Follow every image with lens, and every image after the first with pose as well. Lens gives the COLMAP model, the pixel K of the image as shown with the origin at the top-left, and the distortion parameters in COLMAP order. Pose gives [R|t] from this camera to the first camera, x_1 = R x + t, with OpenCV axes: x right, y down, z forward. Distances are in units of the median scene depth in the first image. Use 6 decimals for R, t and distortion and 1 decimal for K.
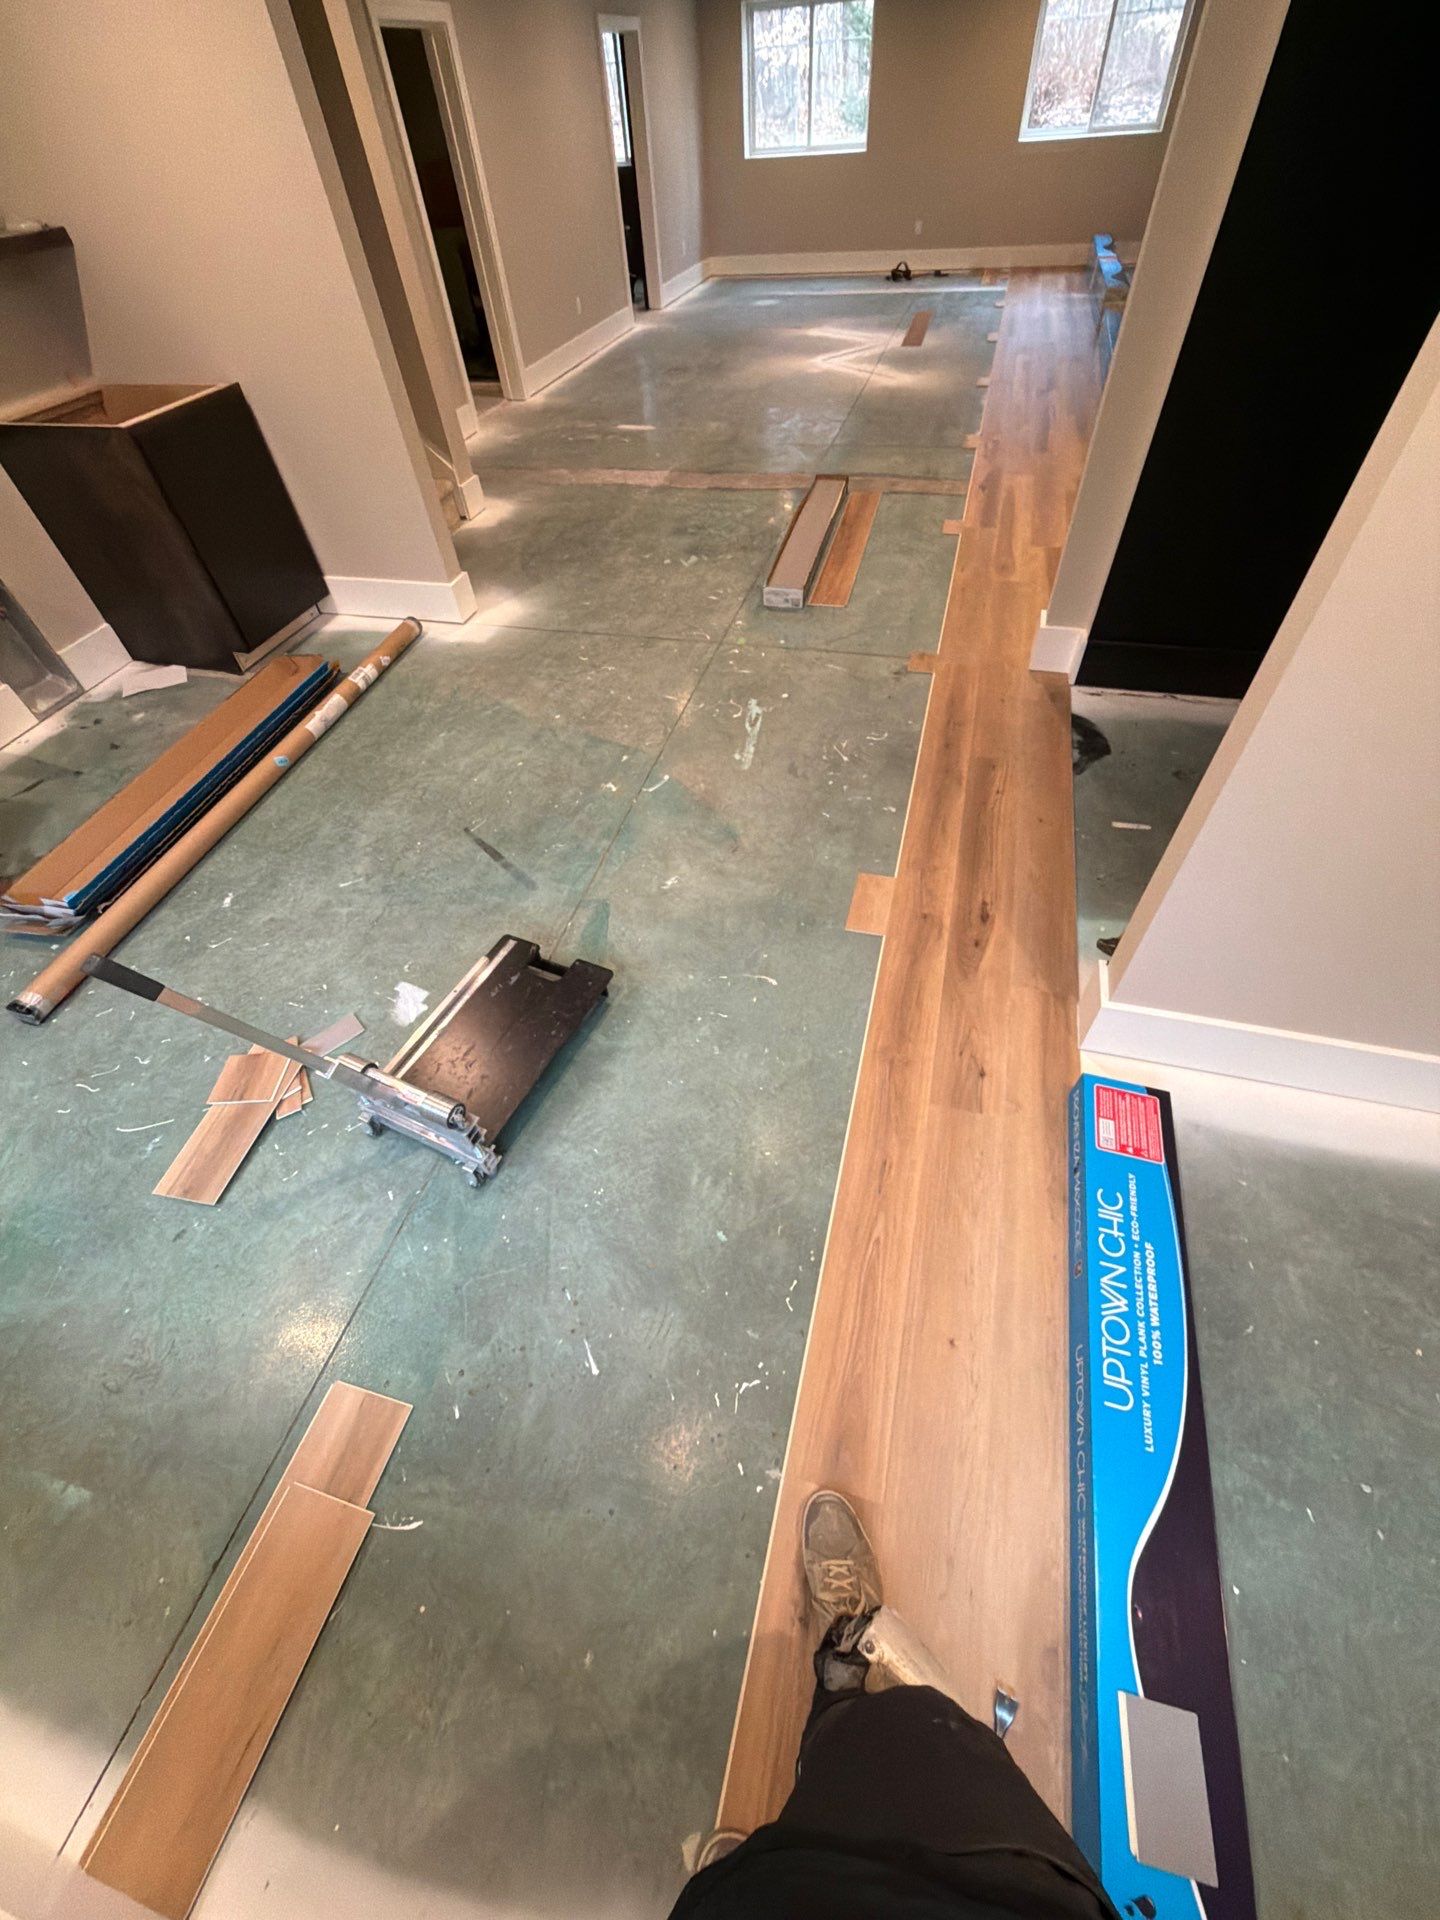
lens RADIAL K [[763.8, 0, 719.1], [0, 763.8, 958.8], [0, 0, 1]] dist [0.001724, 0.000154]
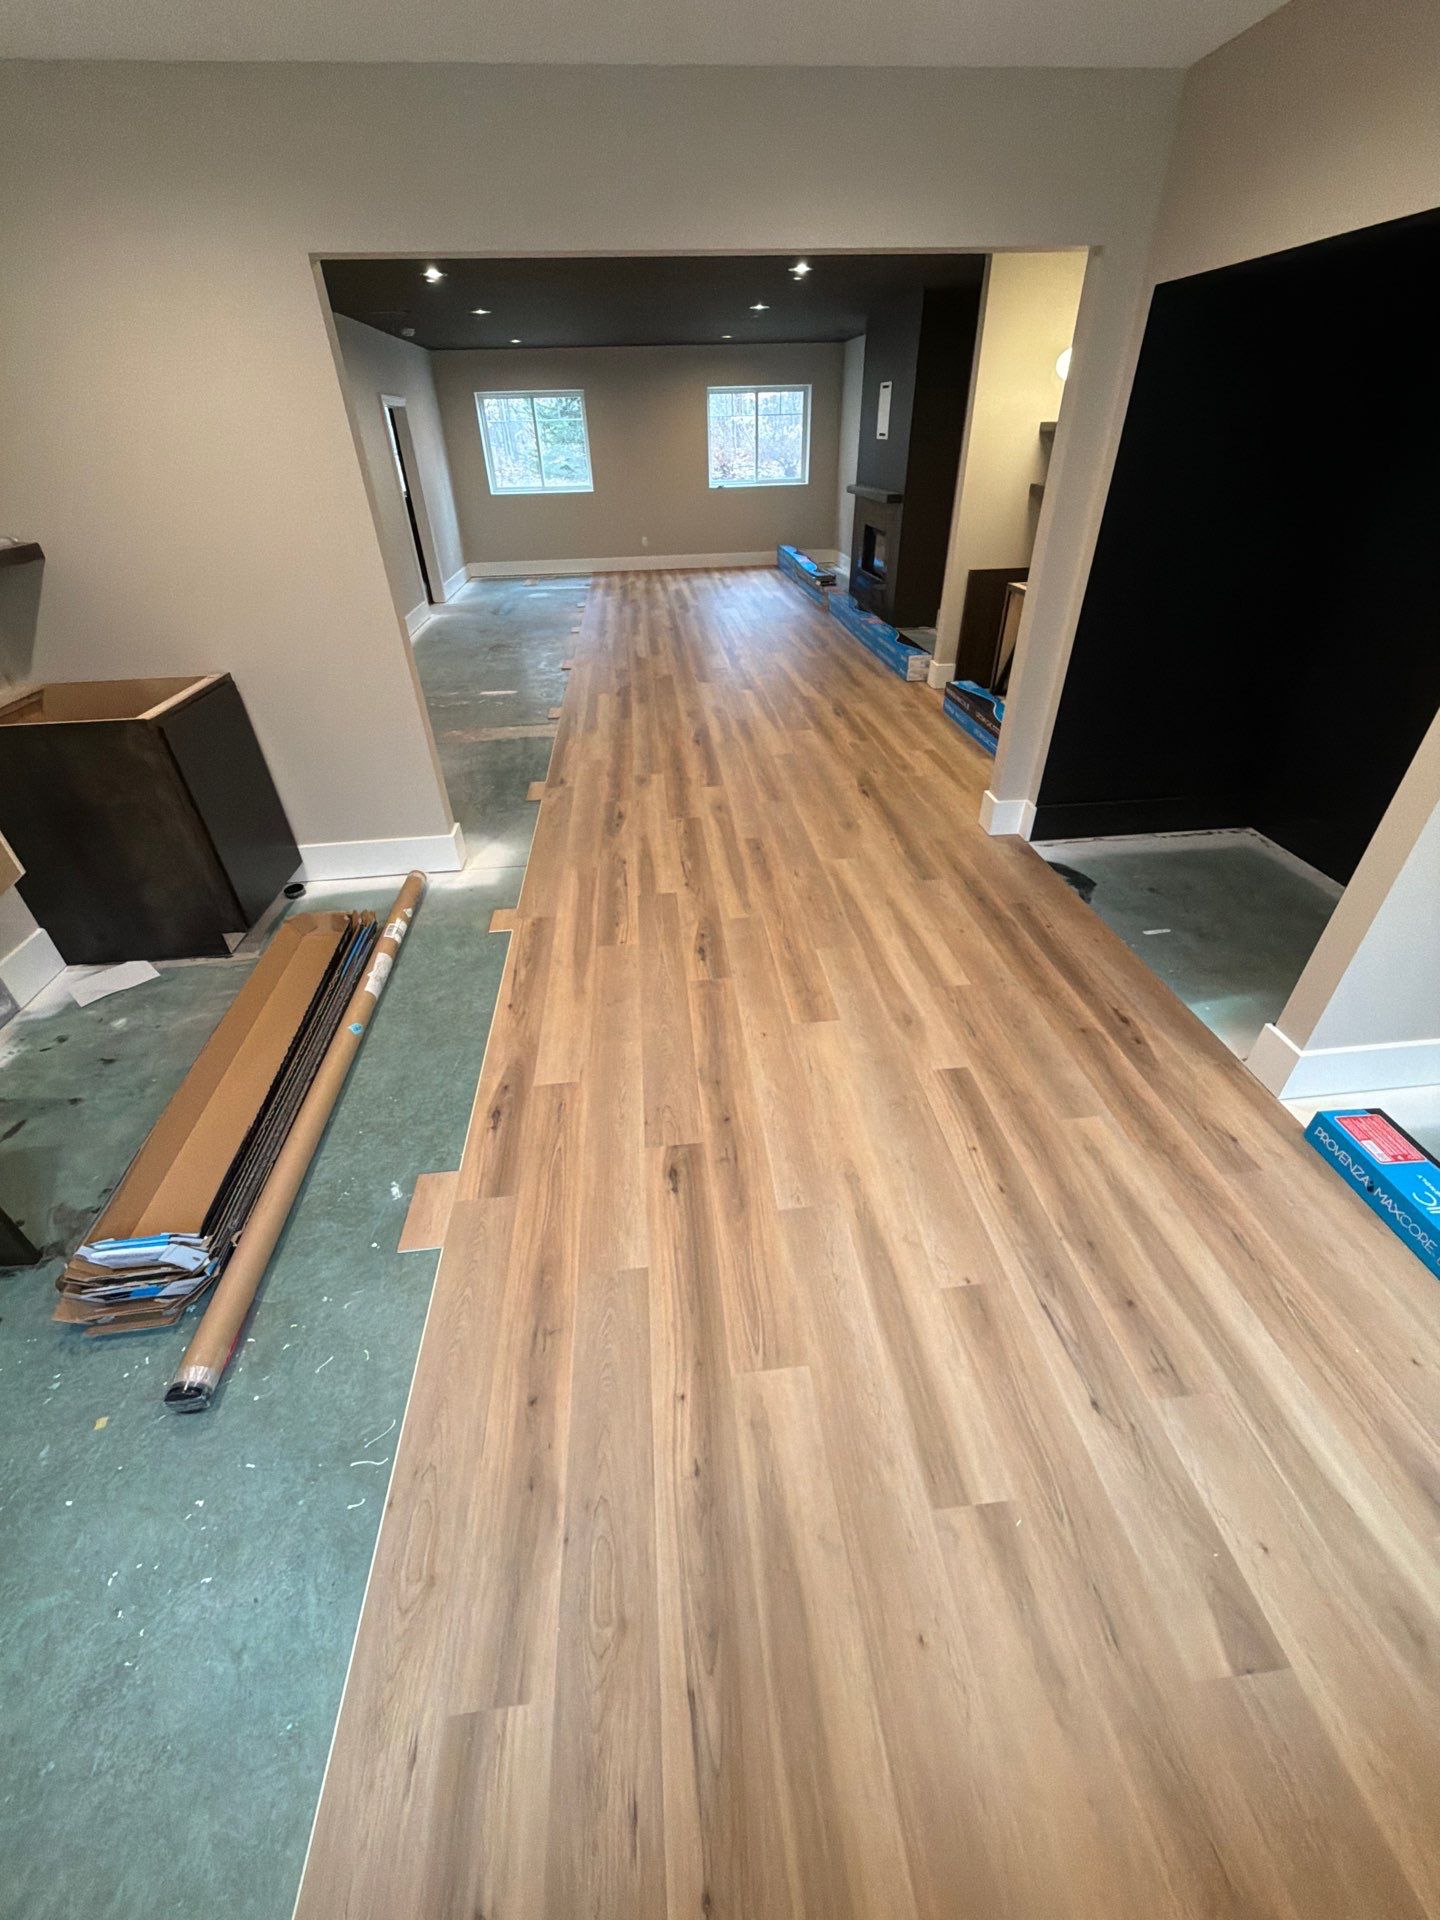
lens RADIAL K [[763.8, 0, 723.8], [0, 763.8, 959.8], [0, 0, 1]] dist [0.001724, 0.000154]
pose [[0.929953, -0.179078, 0.321120, -0.386327], [0.256209, 0.942034, -0.216632, -0.029249], [-0.263712, 0.283731, 0.921929, 0.031075]]
